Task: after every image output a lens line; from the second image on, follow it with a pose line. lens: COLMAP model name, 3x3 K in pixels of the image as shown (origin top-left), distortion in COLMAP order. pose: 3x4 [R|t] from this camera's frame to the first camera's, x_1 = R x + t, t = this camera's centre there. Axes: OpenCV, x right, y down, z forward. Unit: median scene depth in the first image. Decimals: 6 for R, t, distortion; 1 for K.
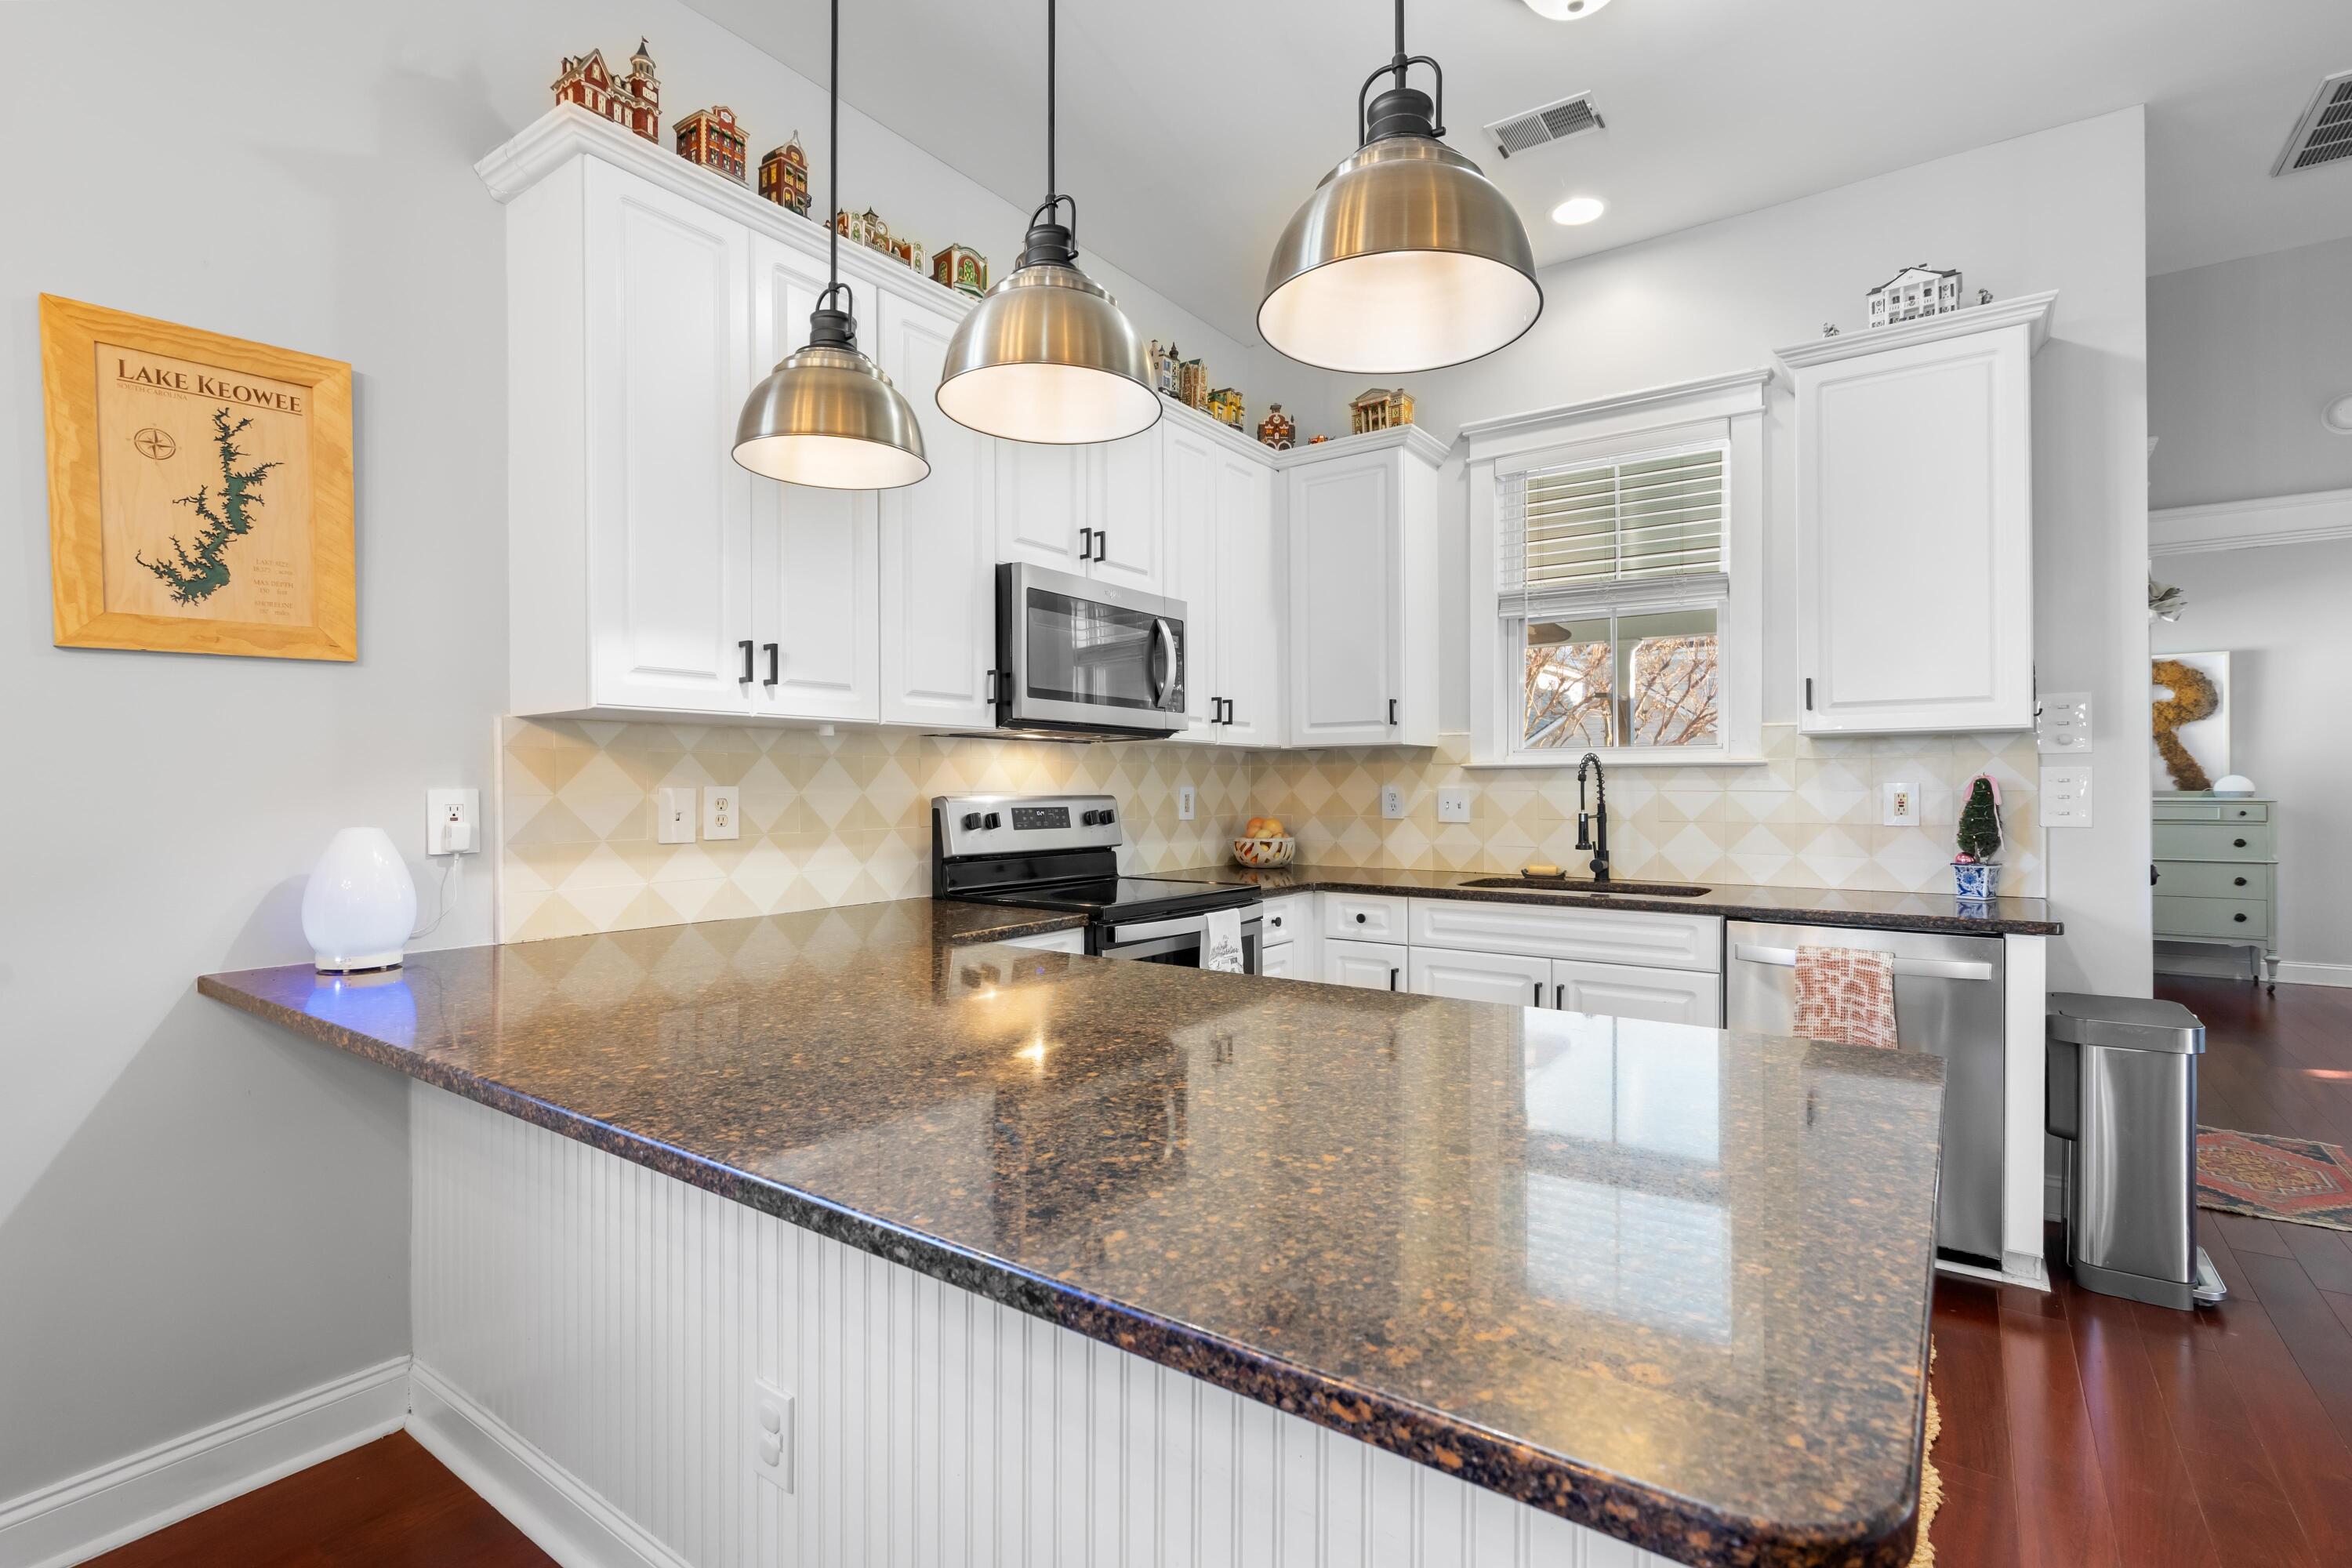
lens RADIAL K [[1092.6, 0, 1176.0], [0, 1092.6, 784.0], [0, 0, 1]] dist [-0.000932, 0.000157]
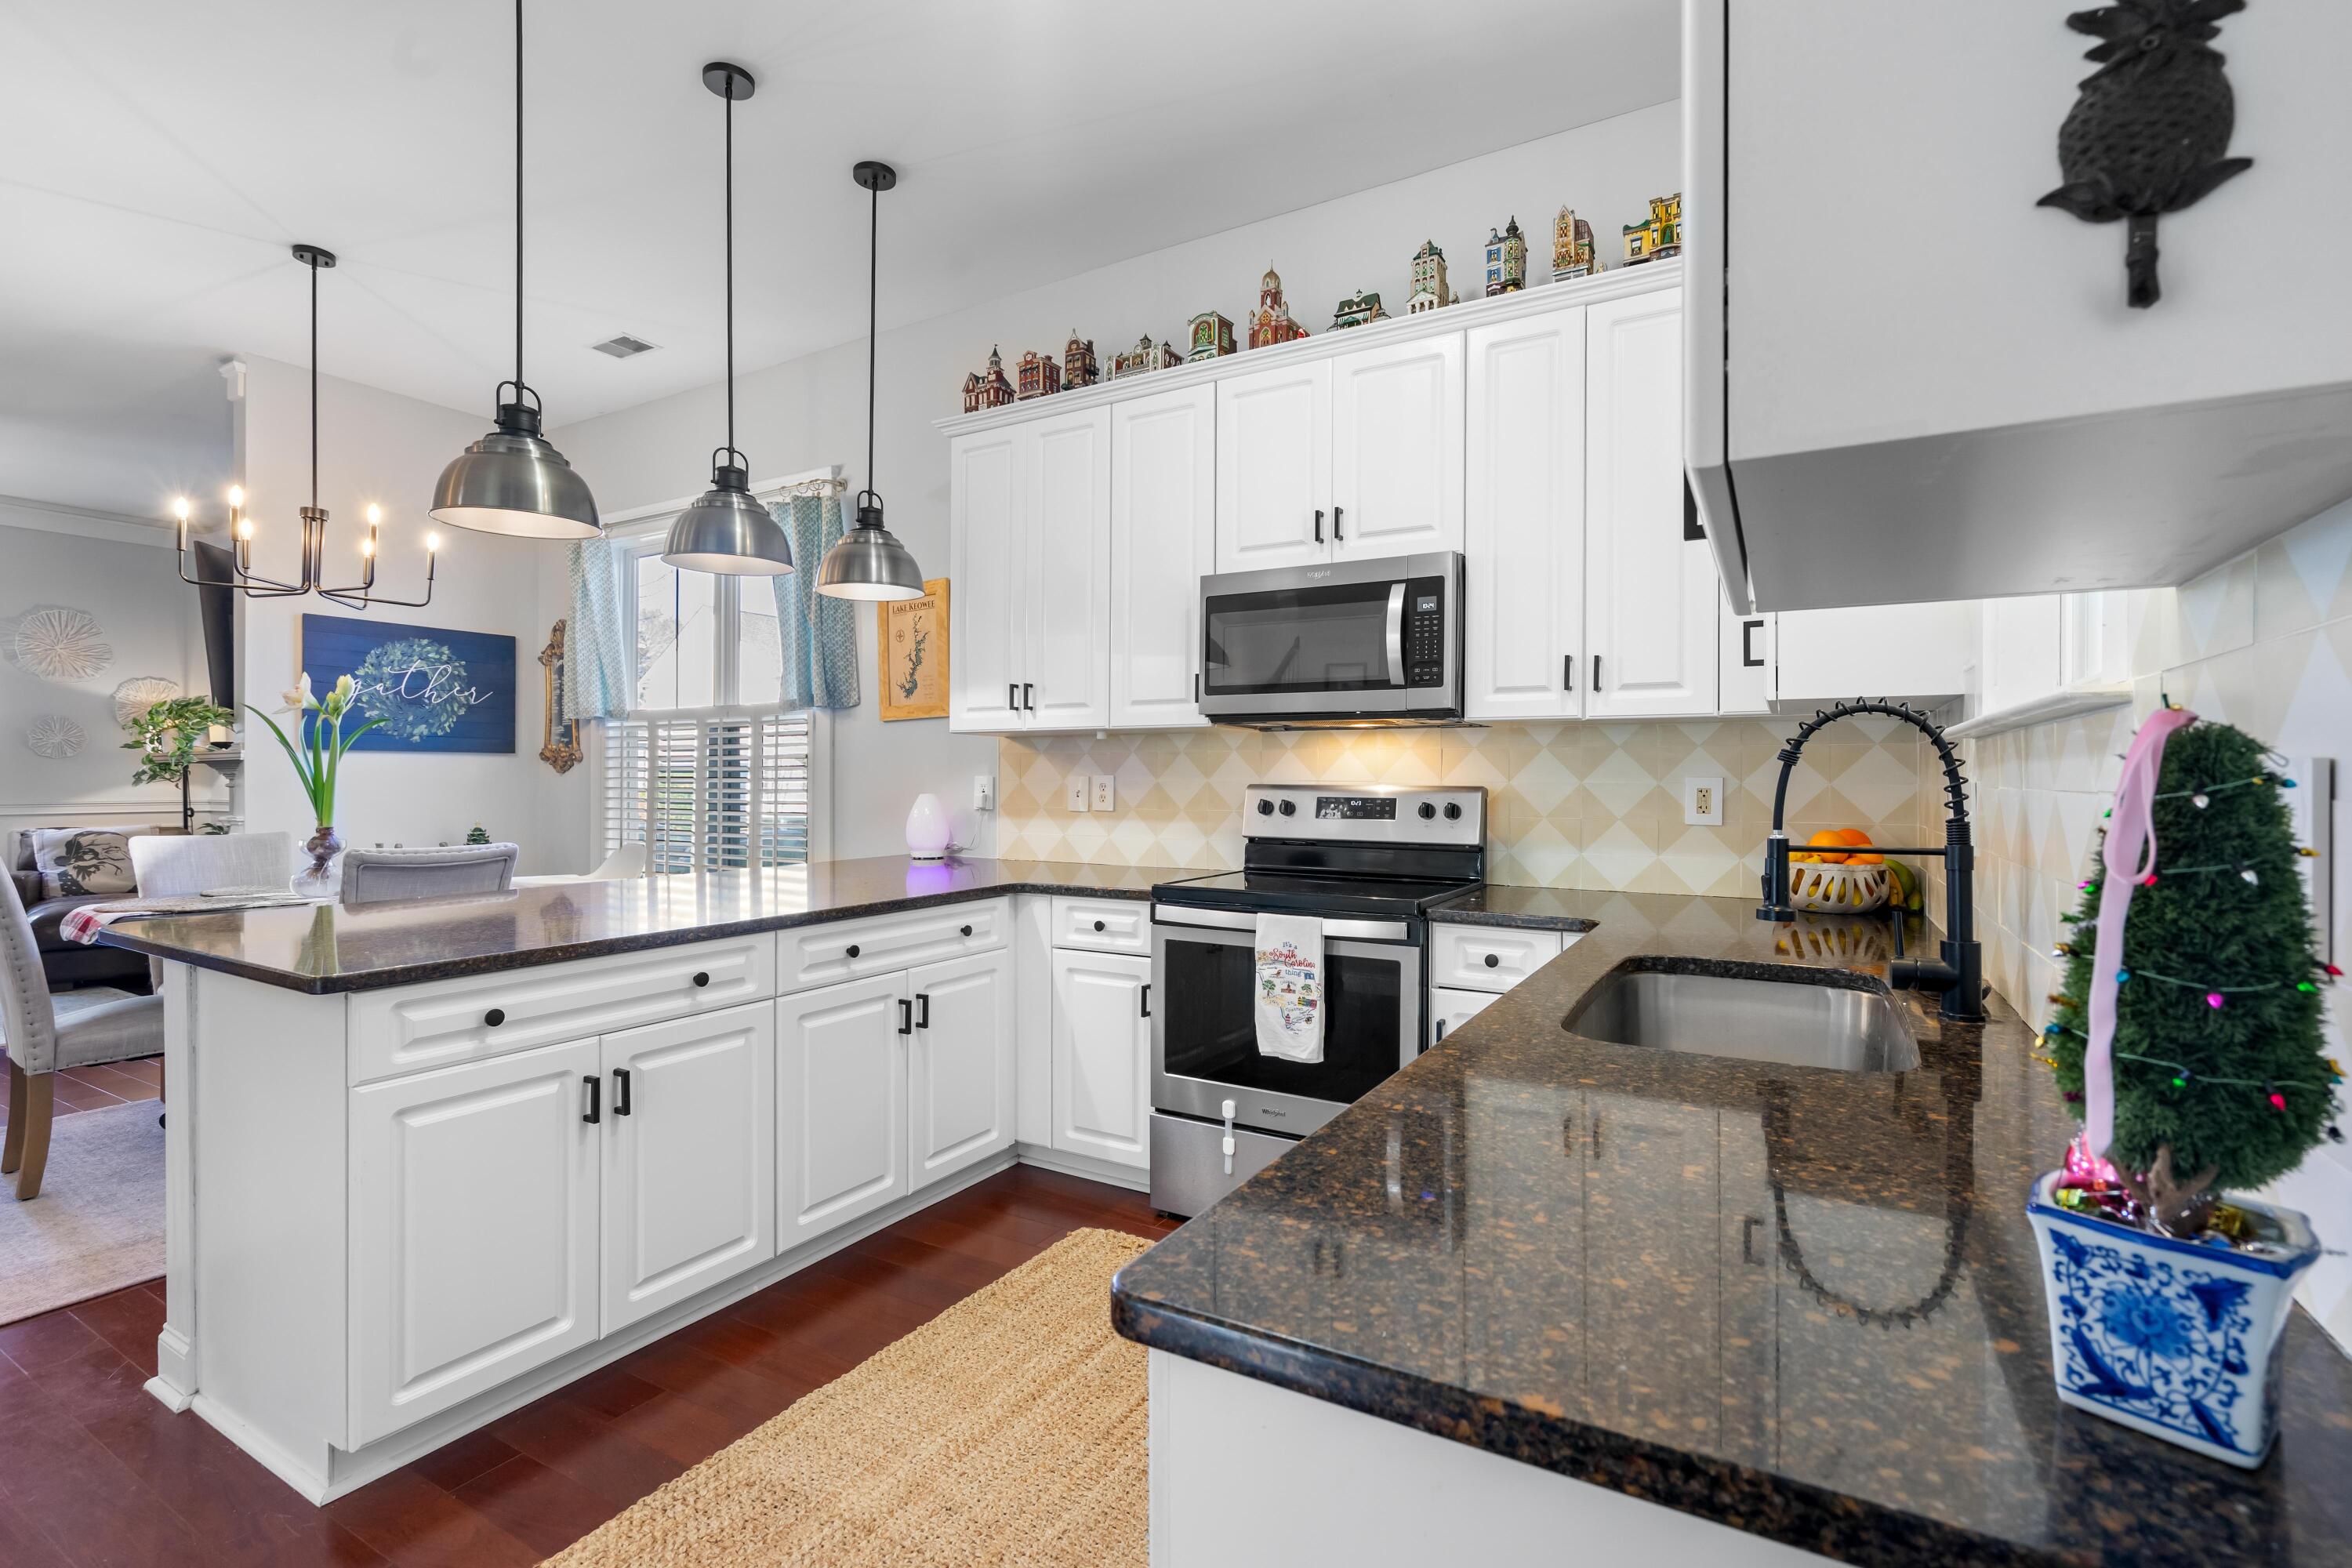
lens RADIAL K [[1064.5, 0, 1177.5], [0, 1064.5, 770.0], [0, 0, 1]] dist [-0.005748, 0.000564]
pose [[0.095463, -0.007901, -0.995402, 0.935700], [-0.002226, 0.999964, -0.008151, 0.006089], [0.995431, 0.002994, 0.095442, 0.861388]]
